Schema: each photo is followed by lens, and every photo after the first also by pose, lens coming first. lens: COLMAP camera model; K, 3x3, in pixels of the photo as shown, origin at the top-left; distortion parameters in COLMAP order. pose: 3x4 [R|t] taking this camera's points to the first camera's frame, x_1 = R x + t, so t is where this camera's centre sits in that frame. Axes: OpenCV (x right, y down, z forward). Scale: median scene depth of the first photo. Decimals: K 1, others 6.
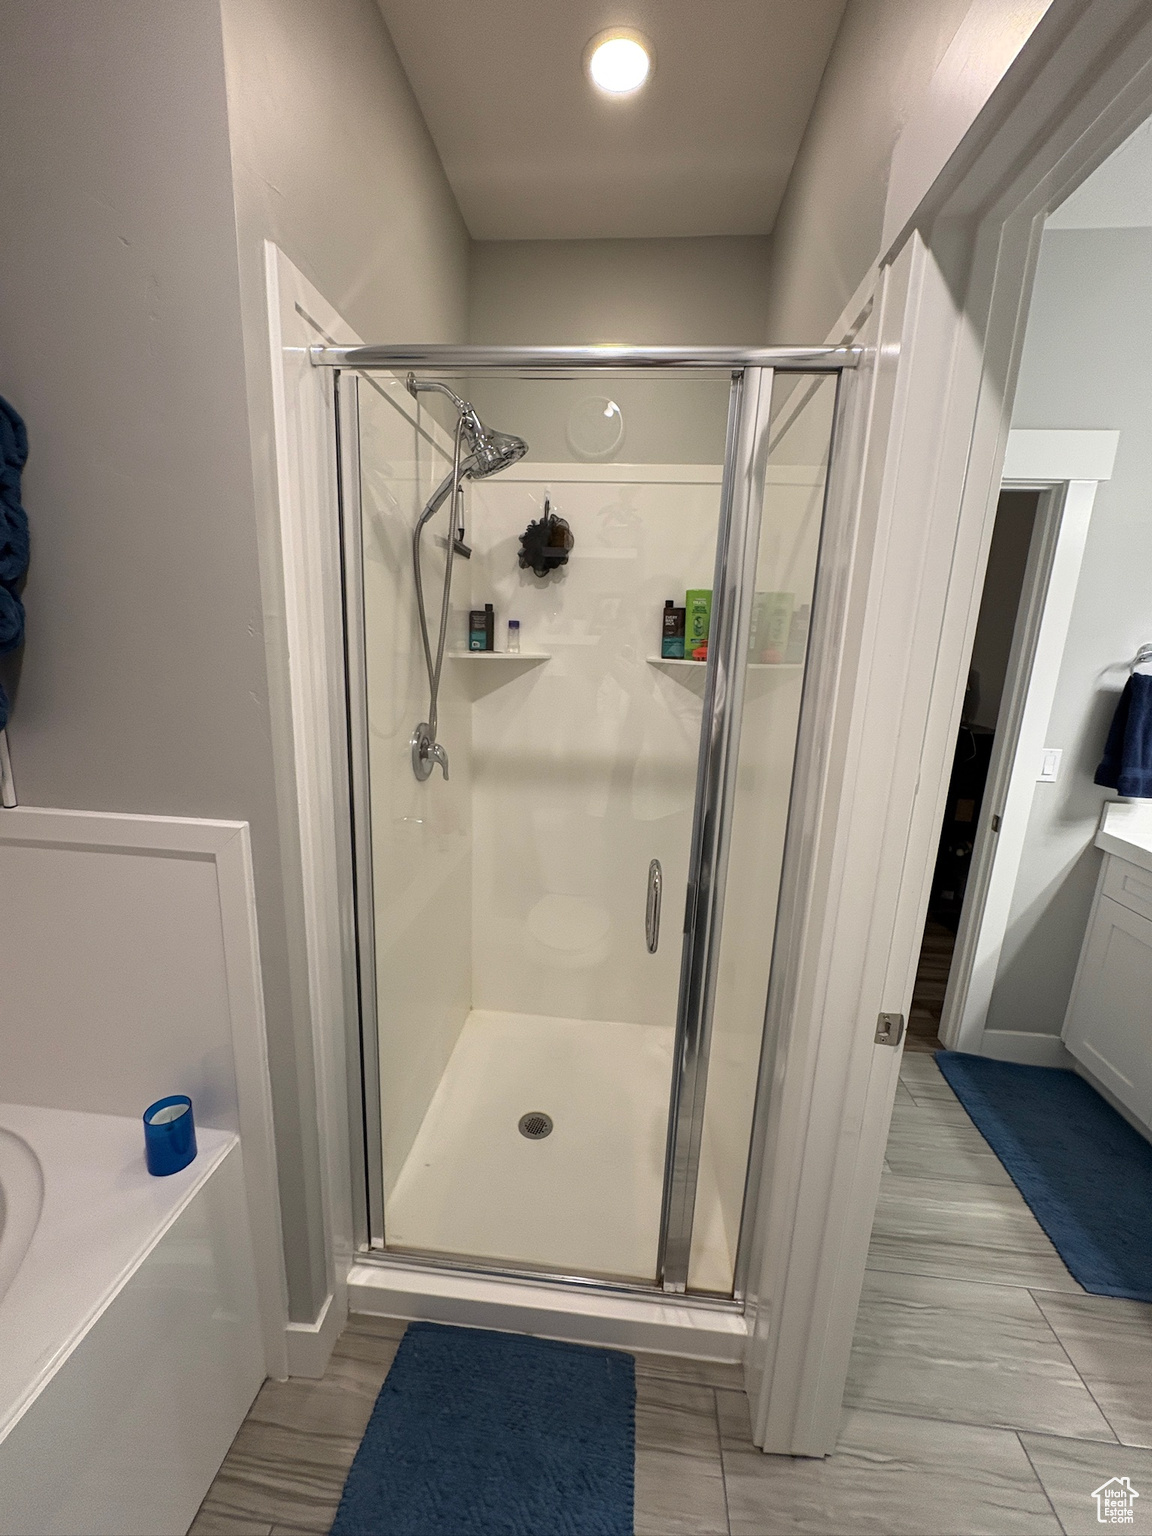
lens RADIAL K [[610.1, 0, 574.0], [0, 610.1, 769.8], [0, 0, 1]] dist [0.001356, 0.000074]
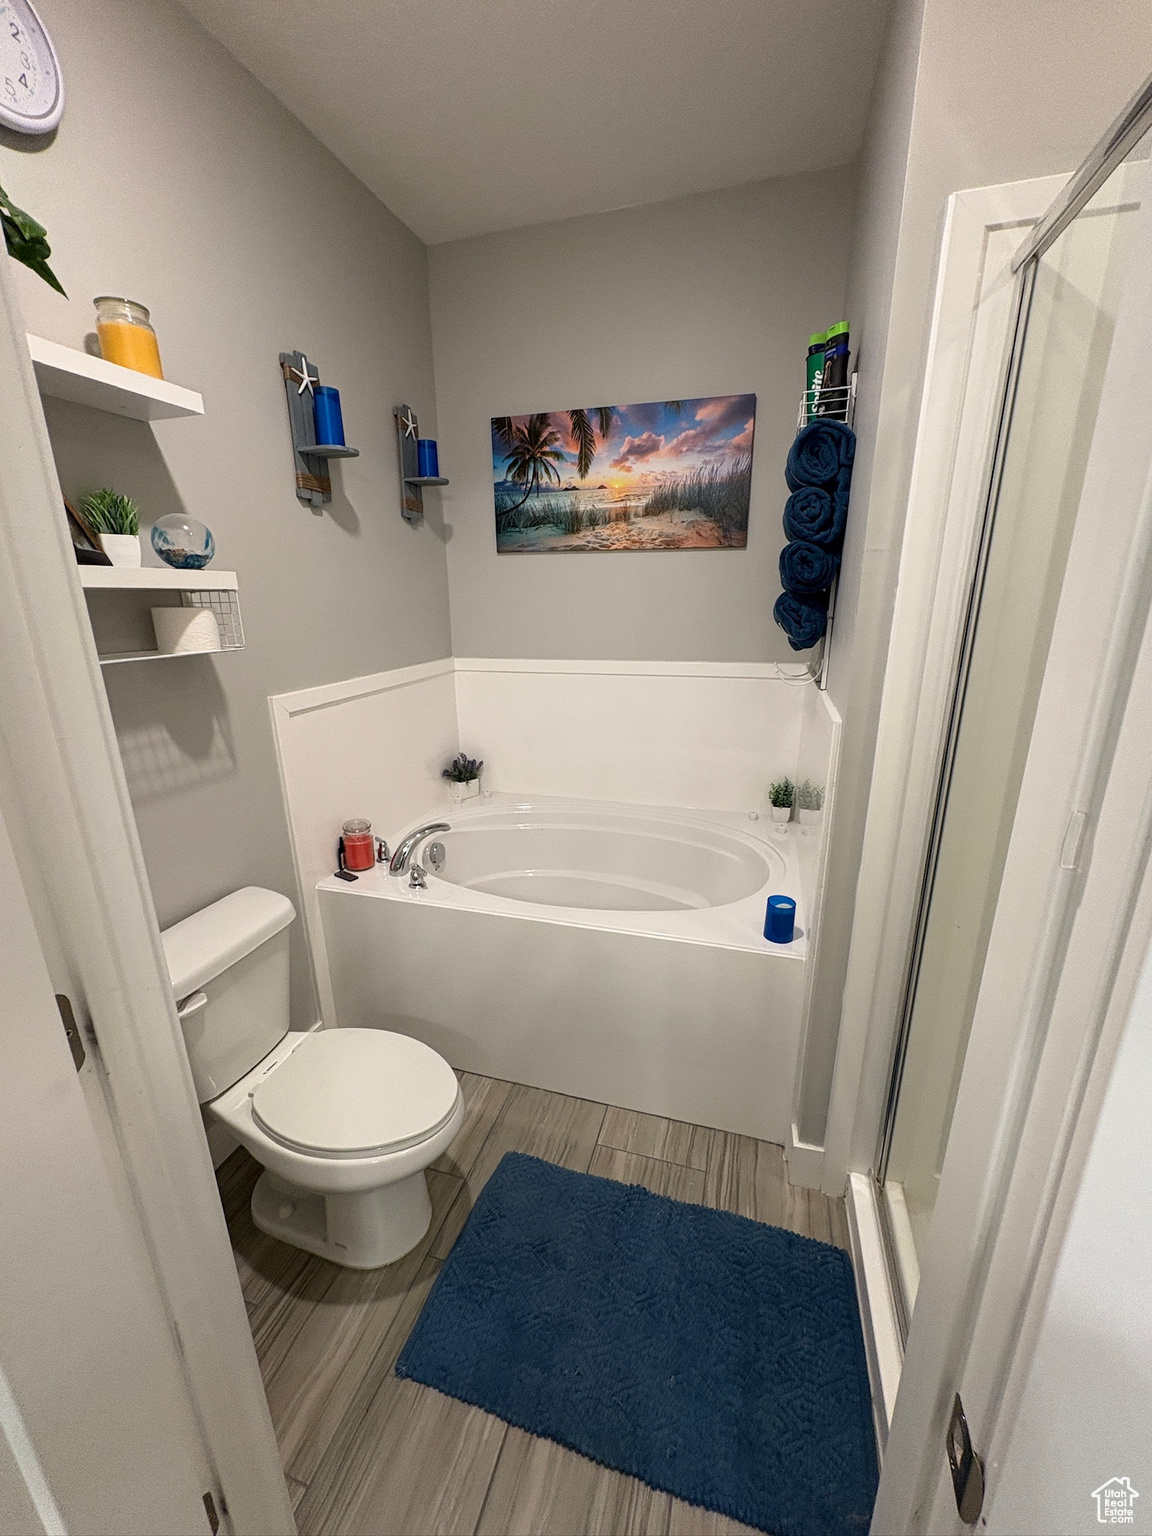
lens RADIAL K [[610.1, 0, 577.7], [0, 610.1, 763.3], [0, 0, 1]] dist [0.001356, 0.000074]
pose [[-0.184749, 0.240625, -0.952873, 0.644016], [-0.212909, 0.936739, 0.277831, -0.051060], [0.959446, 0.254205, -0.121830, 0.530169]]
